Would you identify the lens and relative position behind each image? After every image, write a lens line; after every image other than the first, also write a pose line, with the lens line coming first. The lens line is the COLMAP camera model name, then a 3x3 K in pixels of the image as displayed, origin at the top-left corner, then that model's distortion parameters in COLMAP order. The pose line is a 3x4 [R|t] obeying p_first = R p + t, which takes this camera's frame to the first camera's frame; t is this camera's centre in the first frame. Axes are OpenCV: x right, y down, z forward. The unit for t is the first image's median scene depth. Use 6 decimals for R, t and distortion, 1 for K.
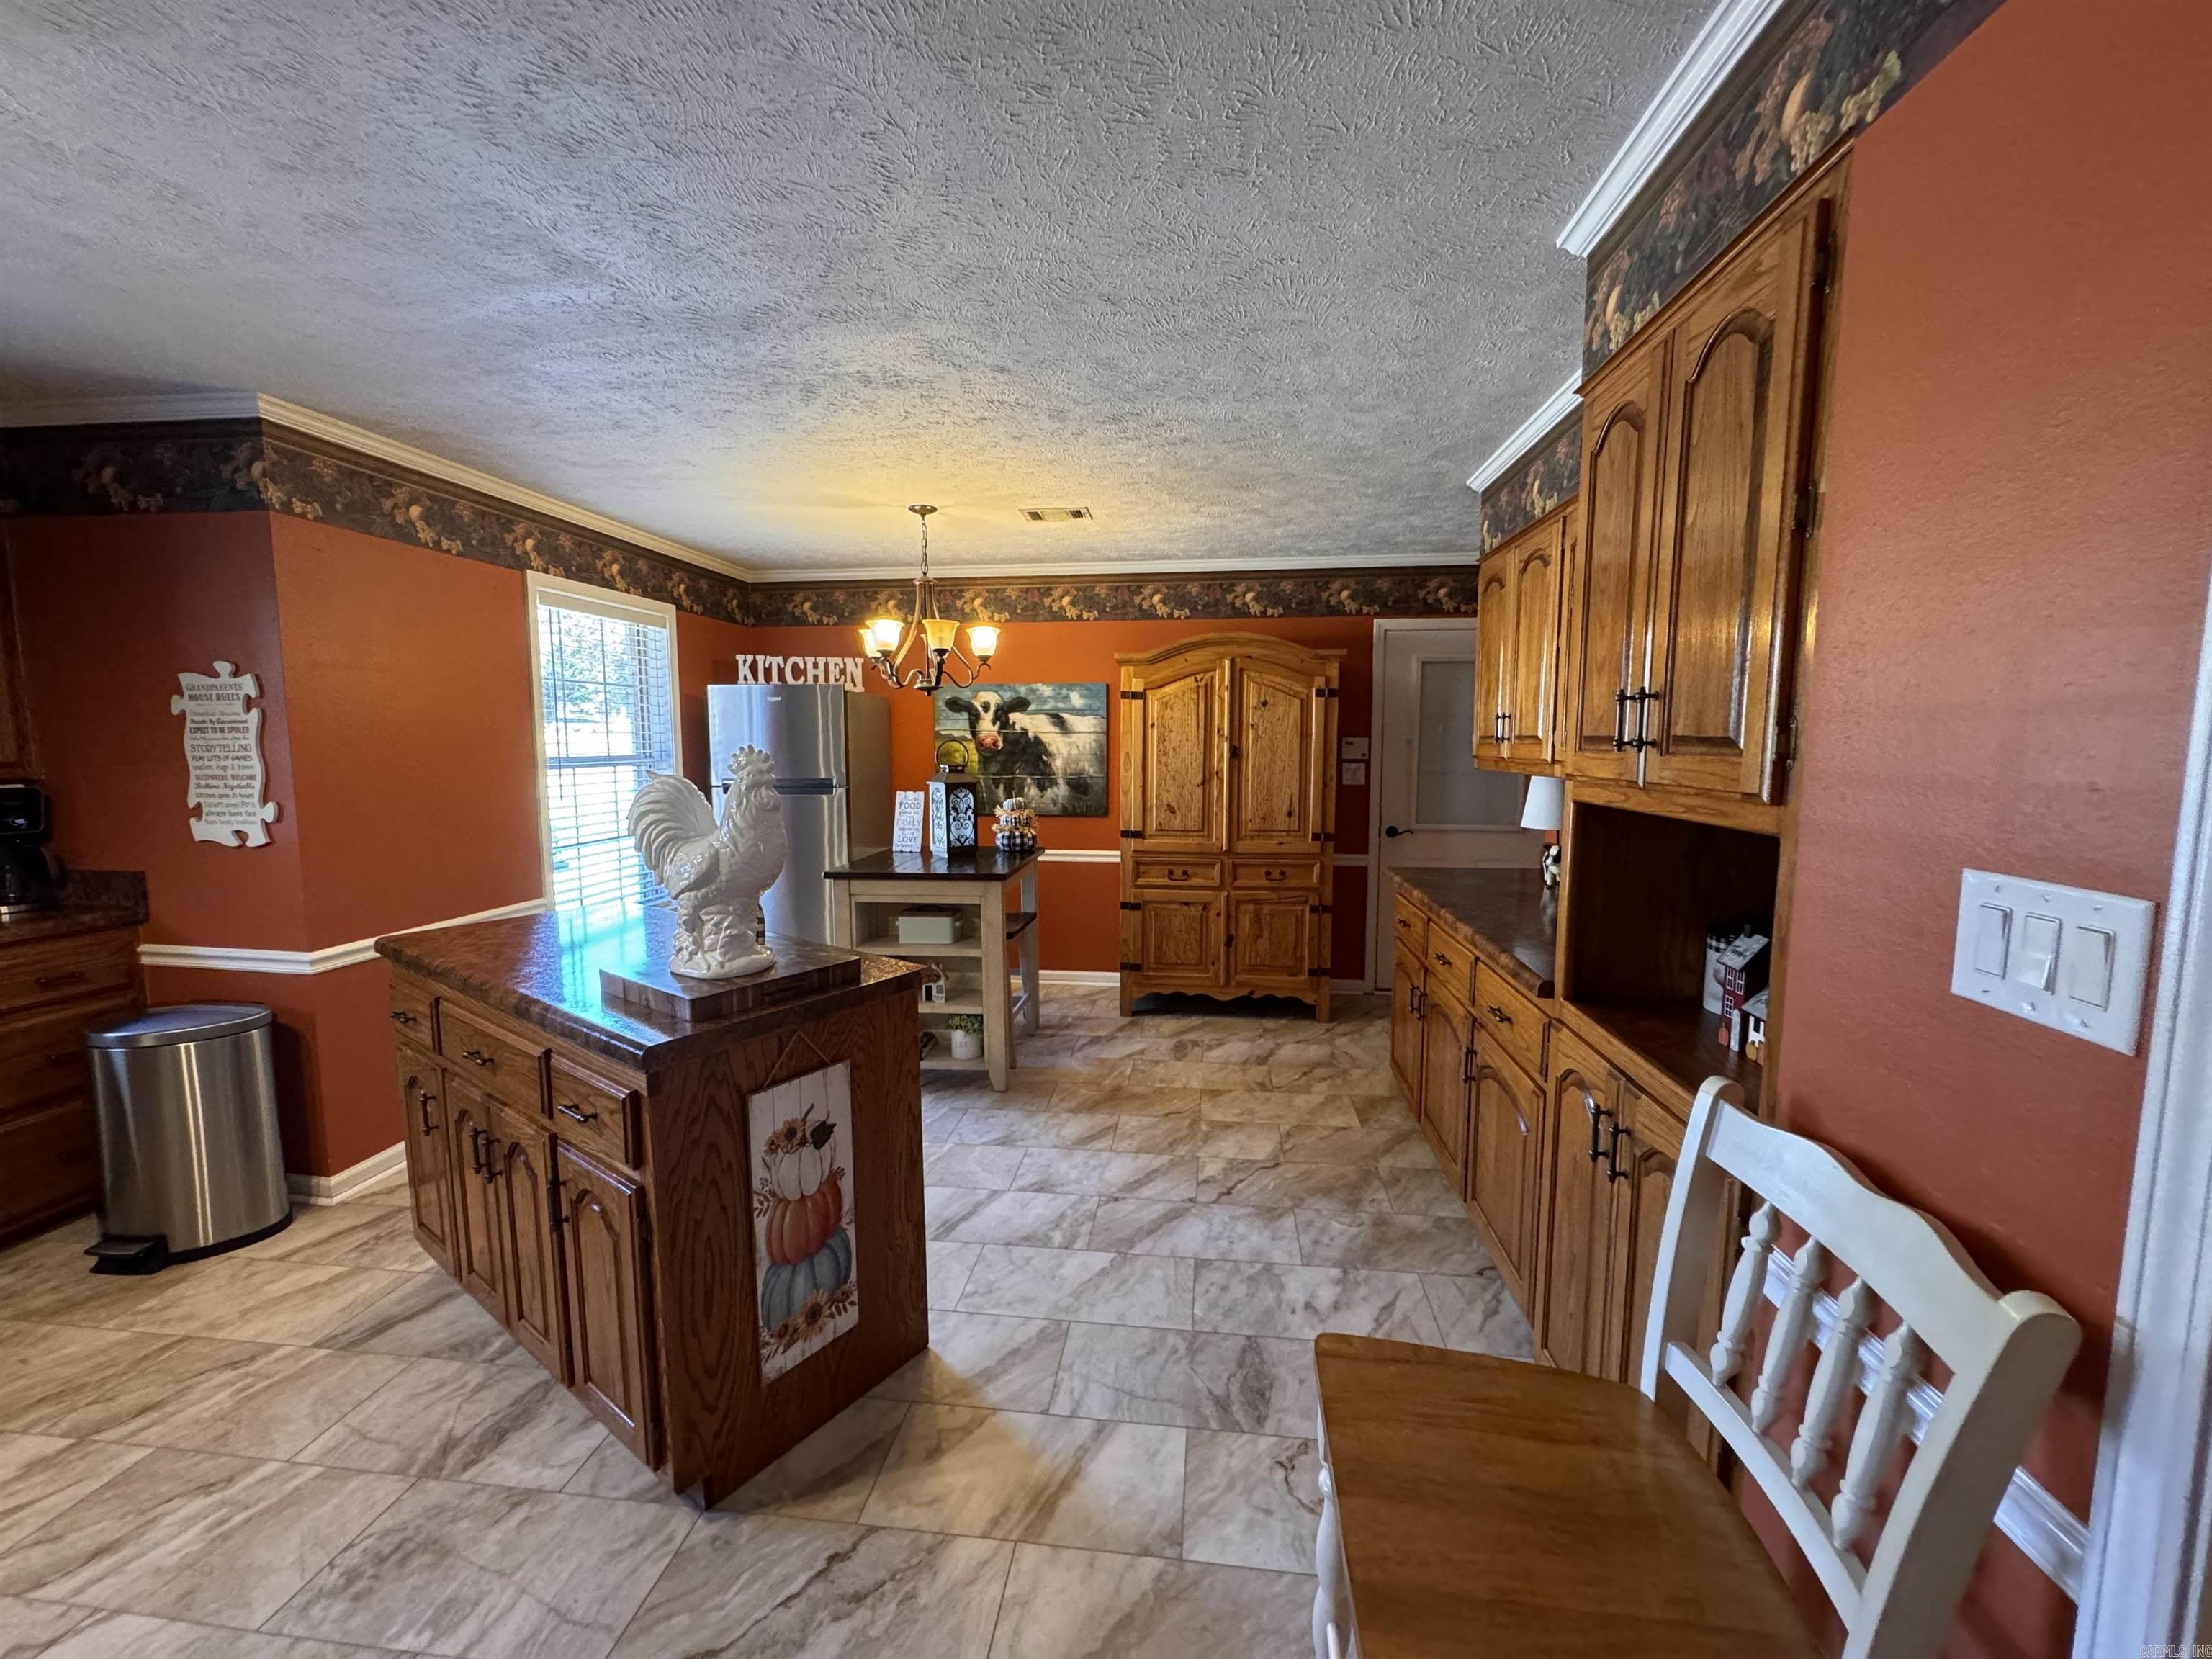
lens RADIAL K [[882.5, 0, 1105.0], [0, 882.5, 831.5], [0, 0, 1]] dist [-0.002802, 0.000043]
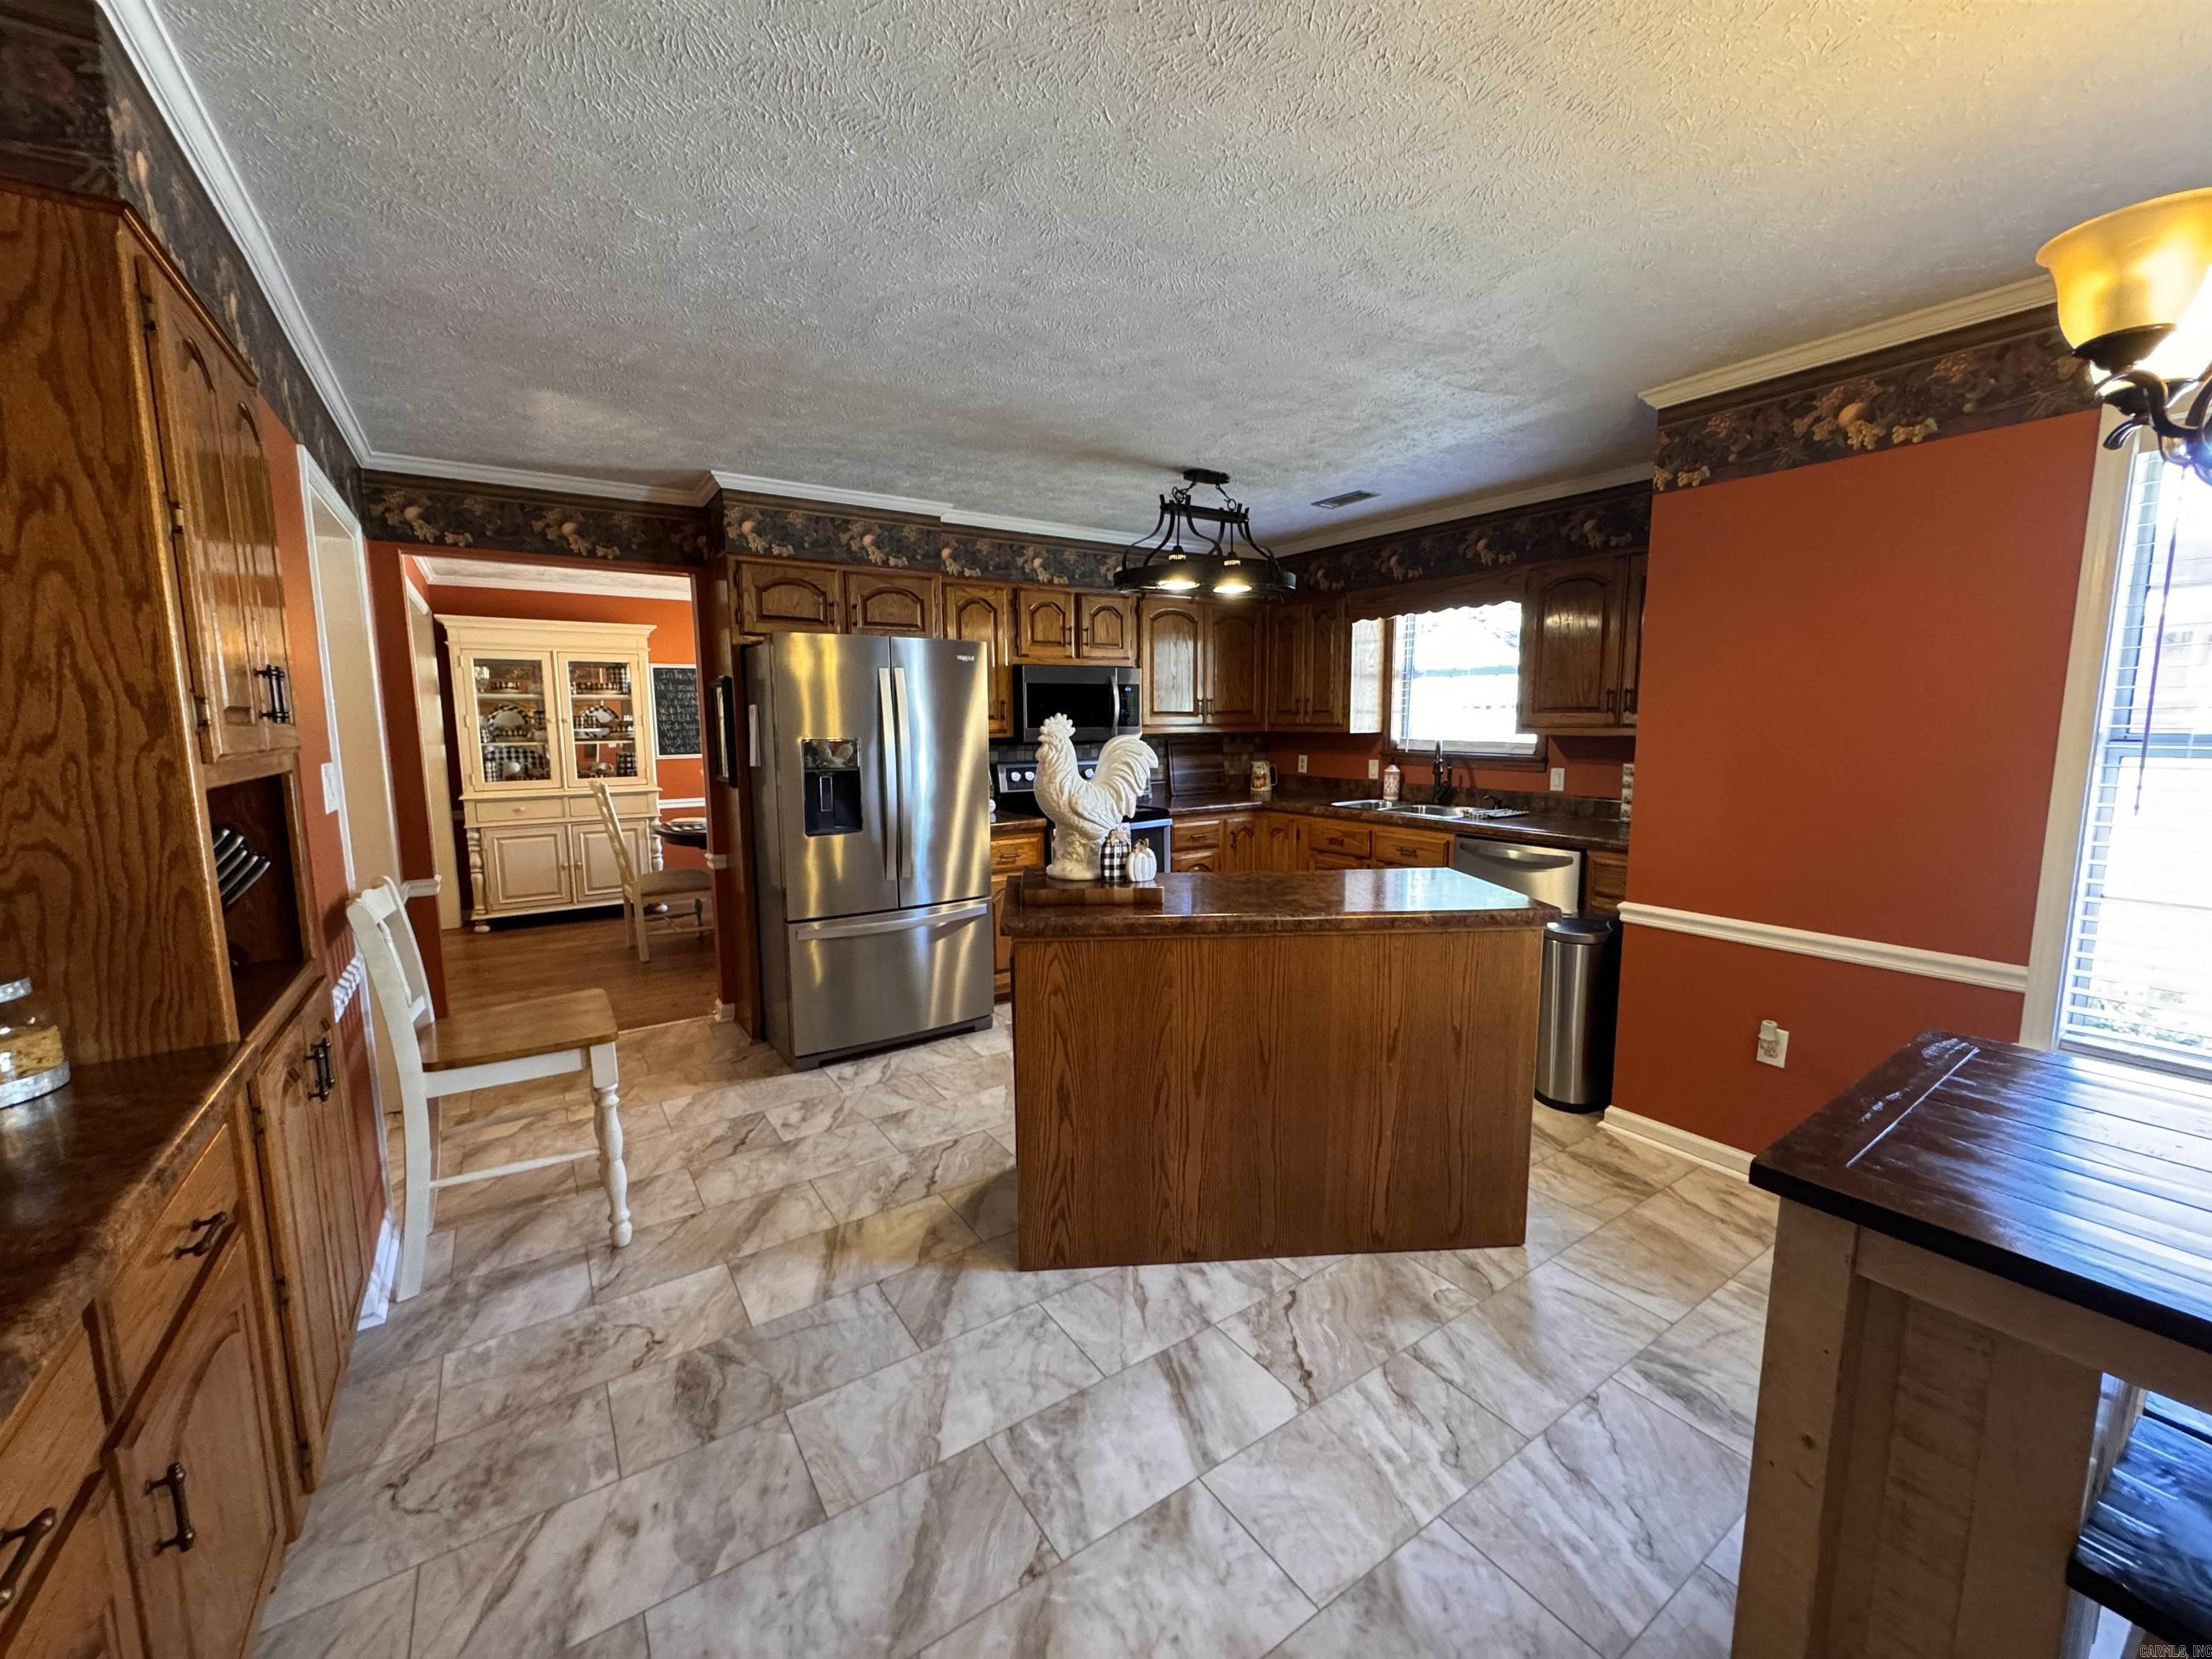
lens RADIAL K [[882.5, 0, 1105.0], [0, 882.5, 831.5], [0, 0, 1]] dist [-0.002802, 0.000043]
pose [[-0.755705, 0.089374, -0.648786, 0.358101], [-0.062962, 0.976141, 0.207807, -0.165957], [0.651879, 0.197890, -0.732047, 1.676136]]
